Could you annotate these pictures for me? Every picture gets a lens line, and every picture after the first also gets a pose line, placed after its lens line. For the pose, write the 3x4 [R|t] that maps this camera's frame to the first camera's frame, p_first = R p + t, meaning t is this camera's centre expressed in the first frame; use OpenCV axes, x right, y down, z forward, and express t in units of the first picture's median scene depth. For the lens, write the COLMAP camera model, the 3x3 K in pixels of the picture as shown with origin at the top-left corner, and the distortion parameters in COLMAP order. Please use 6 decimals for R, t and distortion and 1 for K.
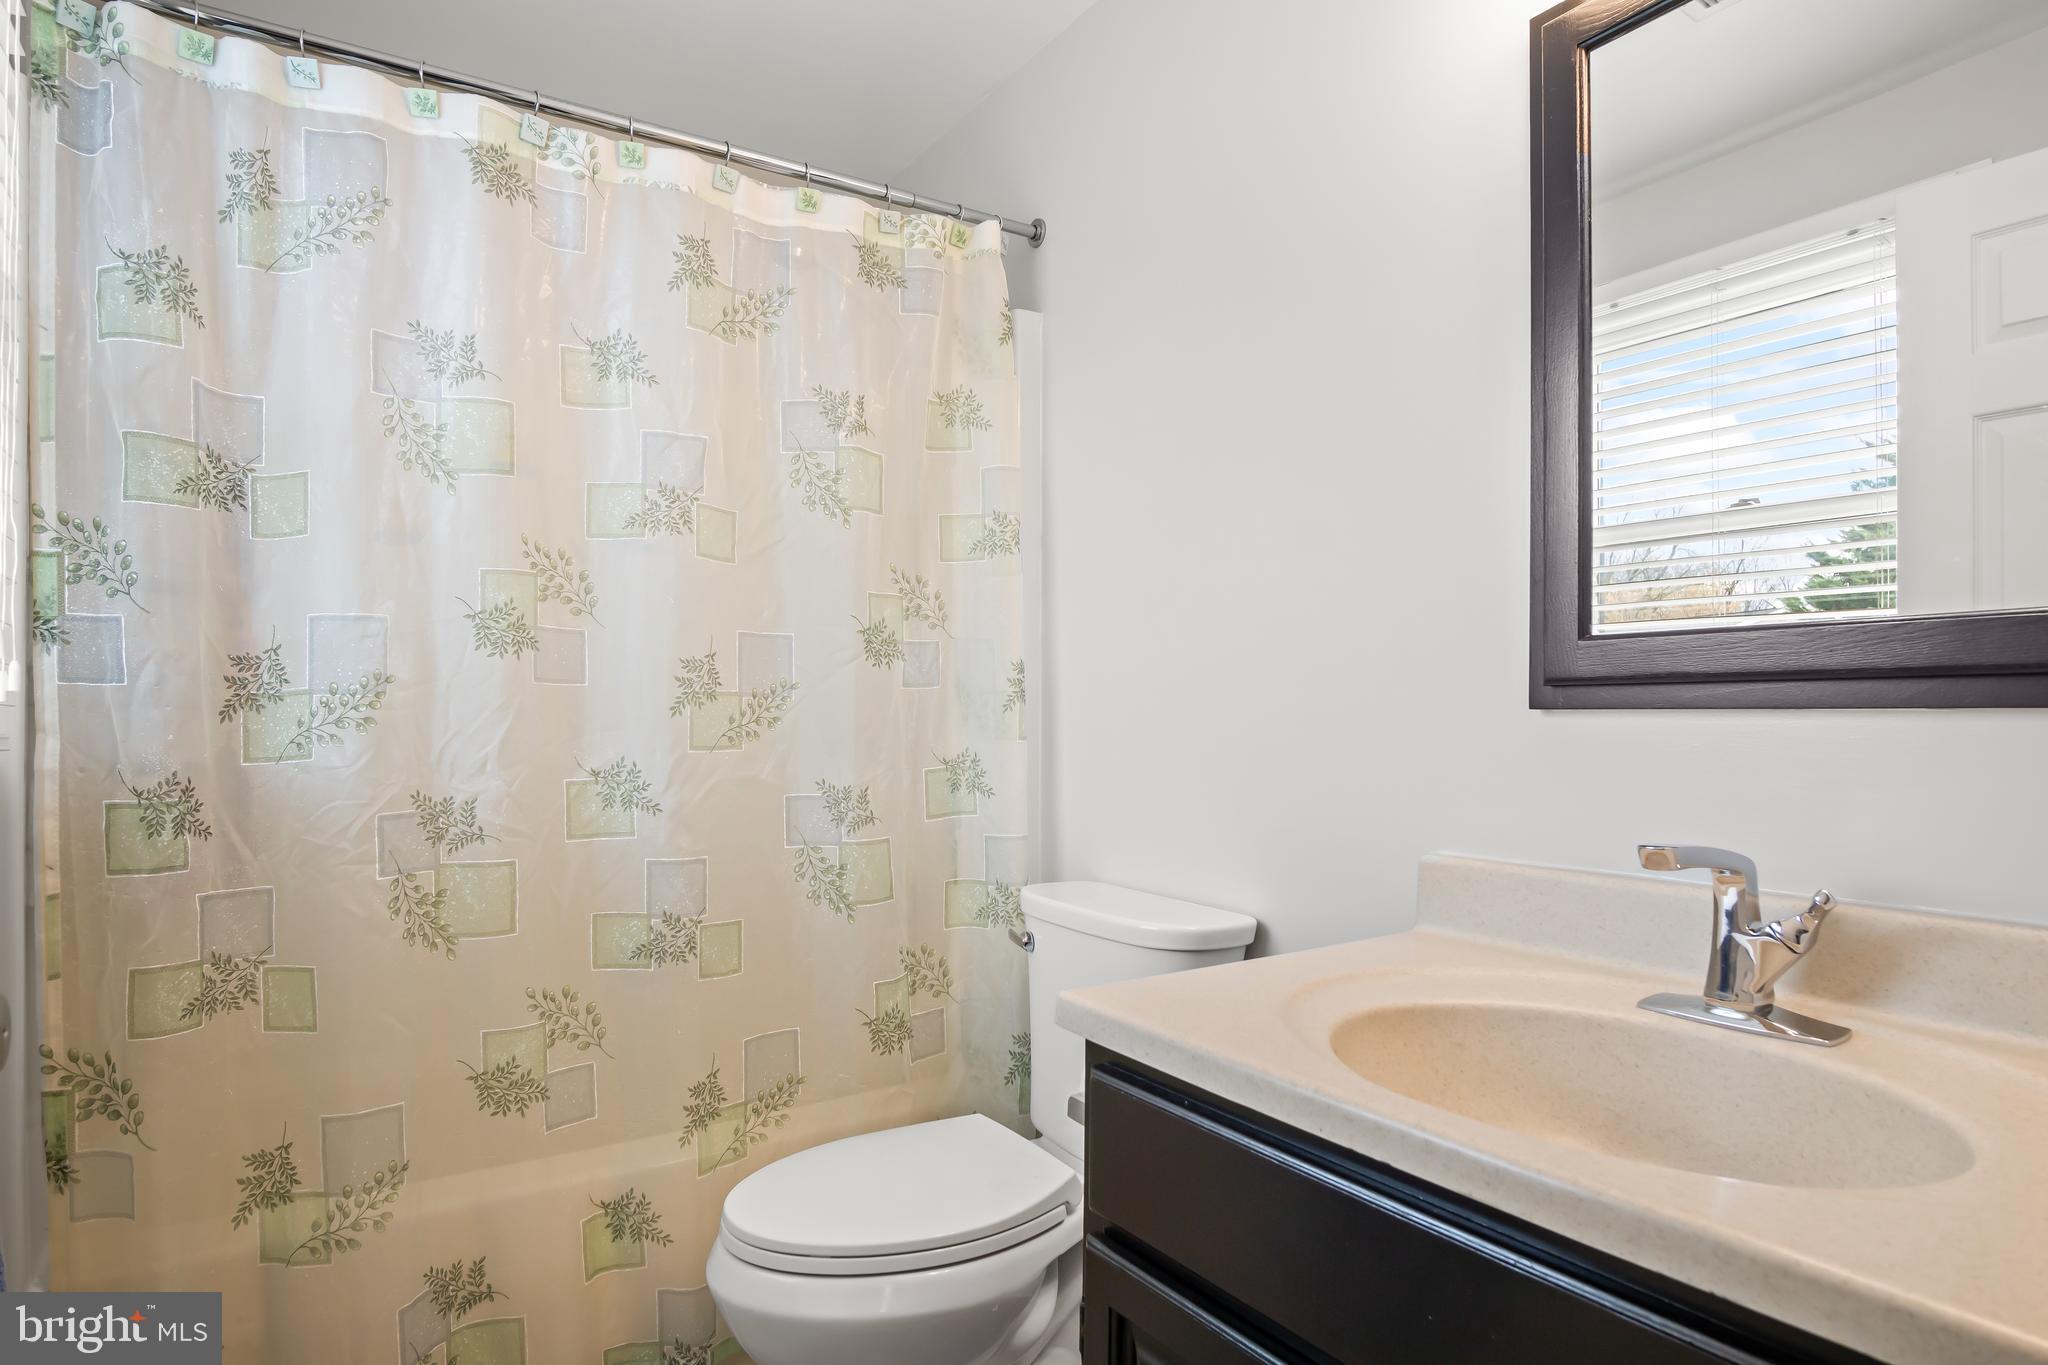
lens RADIAL K [[1129.0, 0, 1030.3], [0, 1129.0, 703.0], [0, 0, 1]] dist [-0.021798, 0.003896]
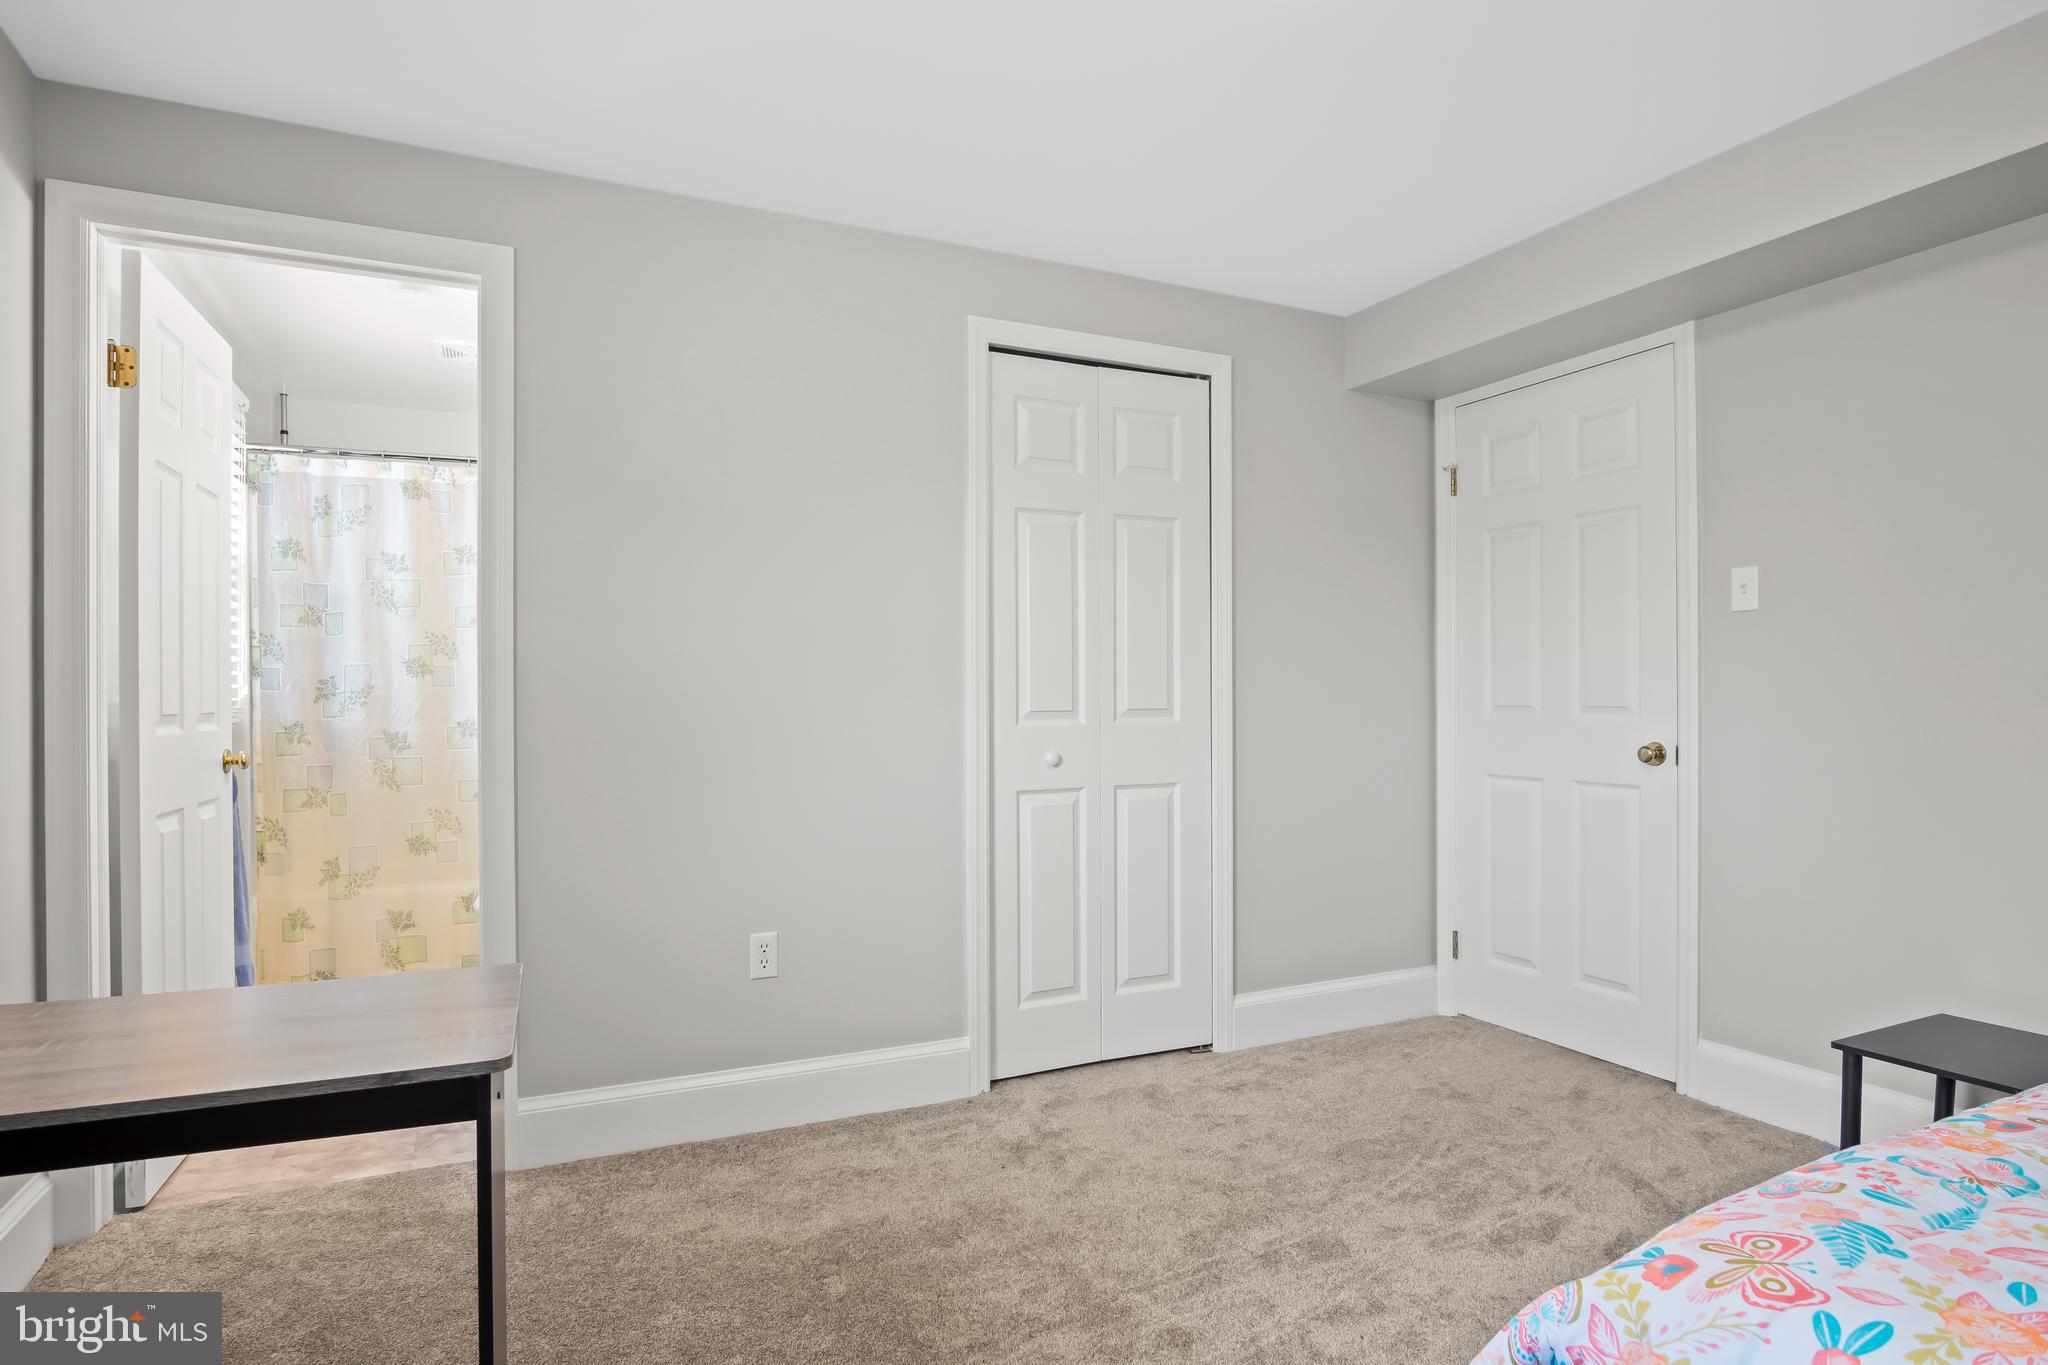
lens RADIAL K [[1129.0, 0, 1018.3], [0, 1129.0, 684.2], [0, 0, 1]] dist [-0.021798, 0.003896]
pose [[0.991409, -0.014826, -0.129953, 1.333423], [0.014053, 0.999878, -0.006864, 0.011991], [0.130039, 0.004979, 0.991496, -1.487774]]
